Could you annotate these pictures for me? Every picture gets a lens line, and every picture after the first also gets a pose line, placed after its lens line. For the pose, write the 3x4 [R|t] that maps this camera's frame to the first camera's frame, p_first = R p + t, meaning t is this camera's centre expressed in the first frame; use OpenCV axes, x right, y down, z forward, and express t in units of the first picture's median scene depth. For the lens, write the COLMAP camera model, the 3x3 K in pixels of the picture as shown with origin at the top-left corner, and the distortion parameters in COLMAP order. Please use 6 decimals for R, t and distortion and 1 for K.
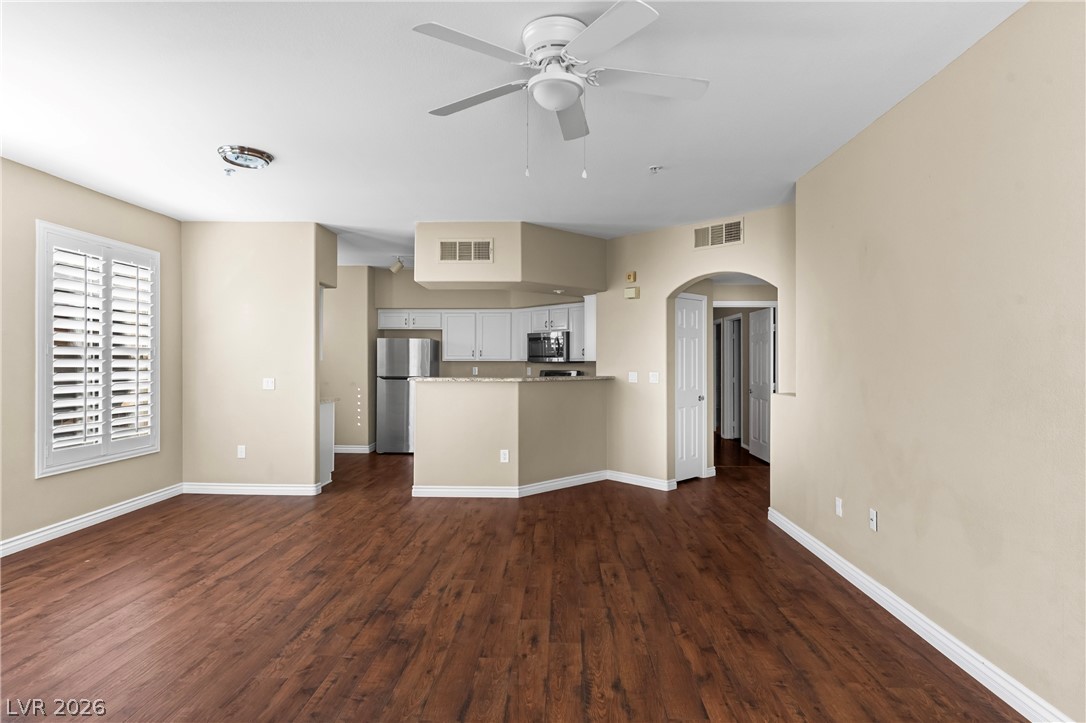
lens RADIAL K [[586.1, 0, 541.0], [0, 586.1, 358.0], [0, 0, 1]] dist [0.002883, 0.000998]
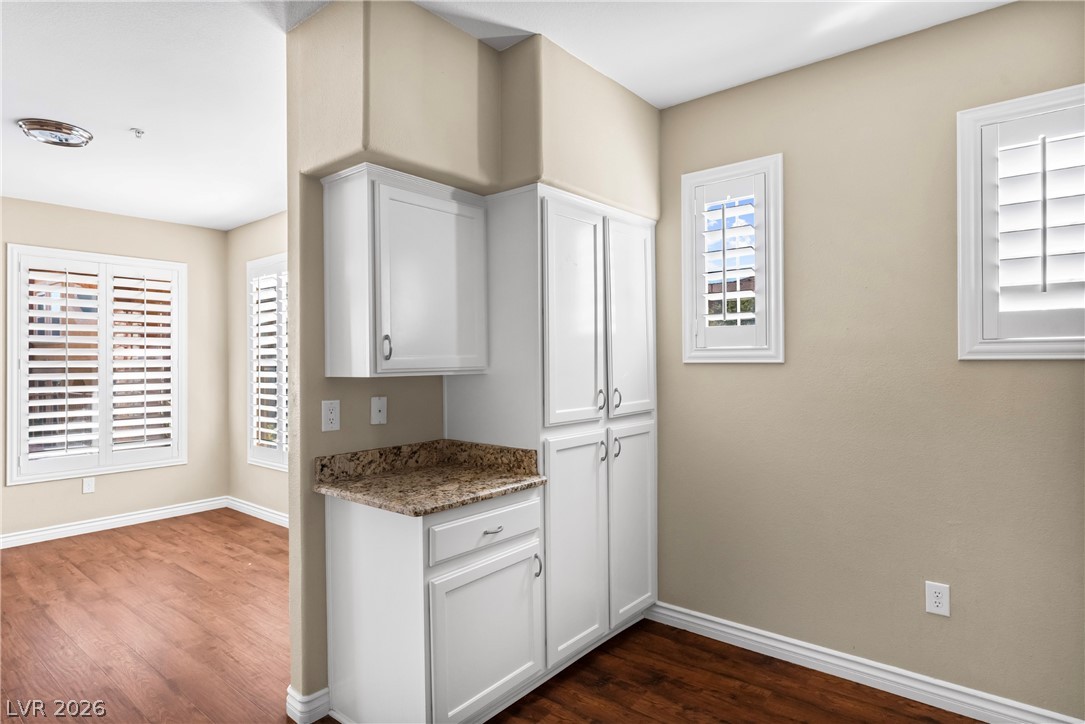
lens RADIAL K [[595.5, 0, 546.7], [0, 595.5, 358.6], [0, 0, 1]] dist [-0.004683, 0.000841]
pose [[-0.603668, 0.001018, -0.797236, -0.325112], [0.013945, 0.999860, -0.009283, -0.004854], [0.797114, -0.016722, -0.603597, 2.699491]]
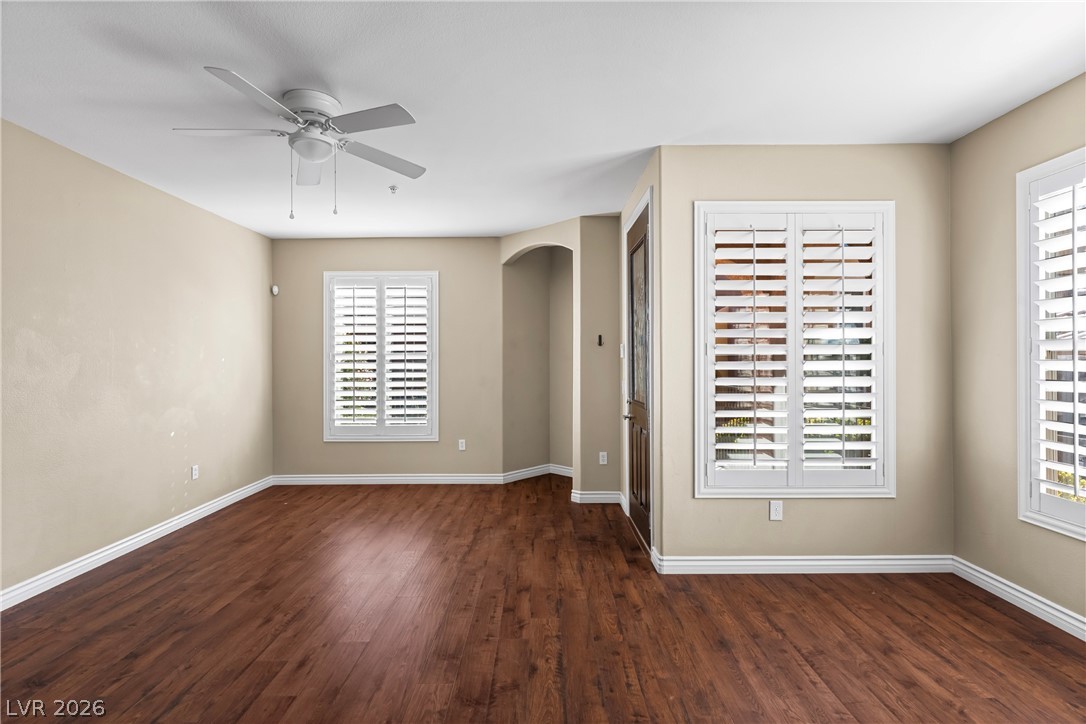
lens RADIAL K [[516.8, 0, 545.7], [0, 516.8, 358.2], [0, 0, 1]] dist [0.002427, -0.000108]
pose [[-0.998968, 0.003984, -0.045246, -0.342152], [0.004457, 0.999936, -0.010360, 0.004783], [0.045202, -0.010551, -0.998922, 1.737099]]
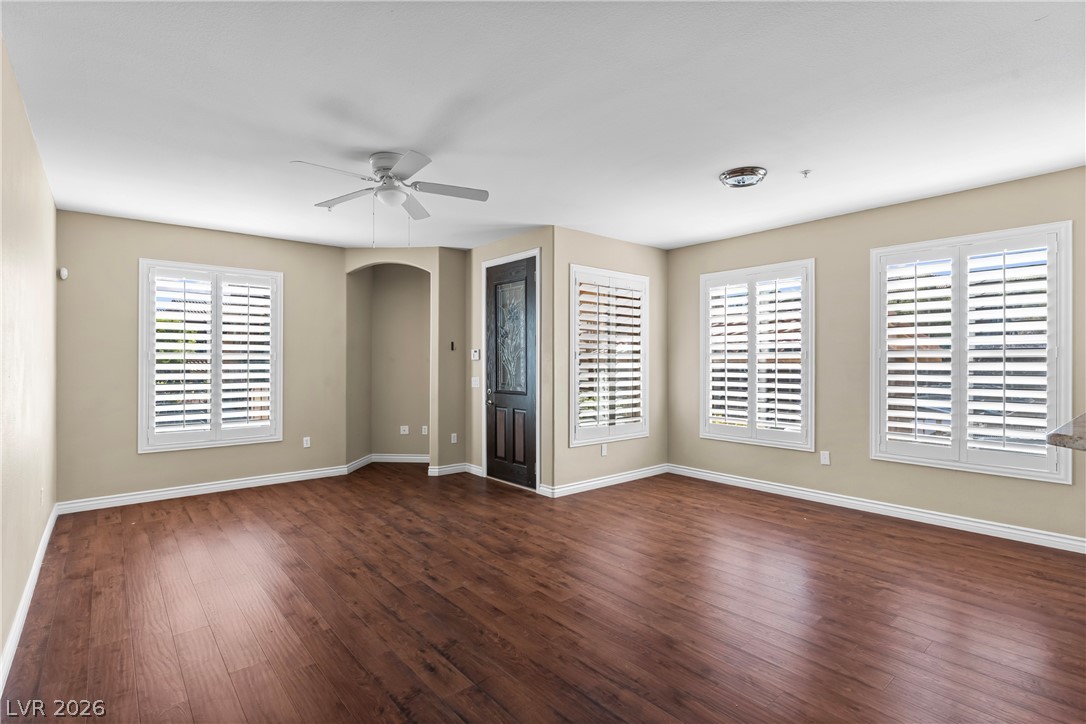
lens RADIAL K [[516.8, 0, 545.7], [0, 516.8, 358.2], [0, 0, 1]] dist [0.002427, -0.000108]
pose [[-0.737241, -0.004575, -0.675614, 0.548848], [0.003073, 0.999944, -0.010124, 0.003228], [0.675622, -0.009539, -0.737186, 1.904979]]
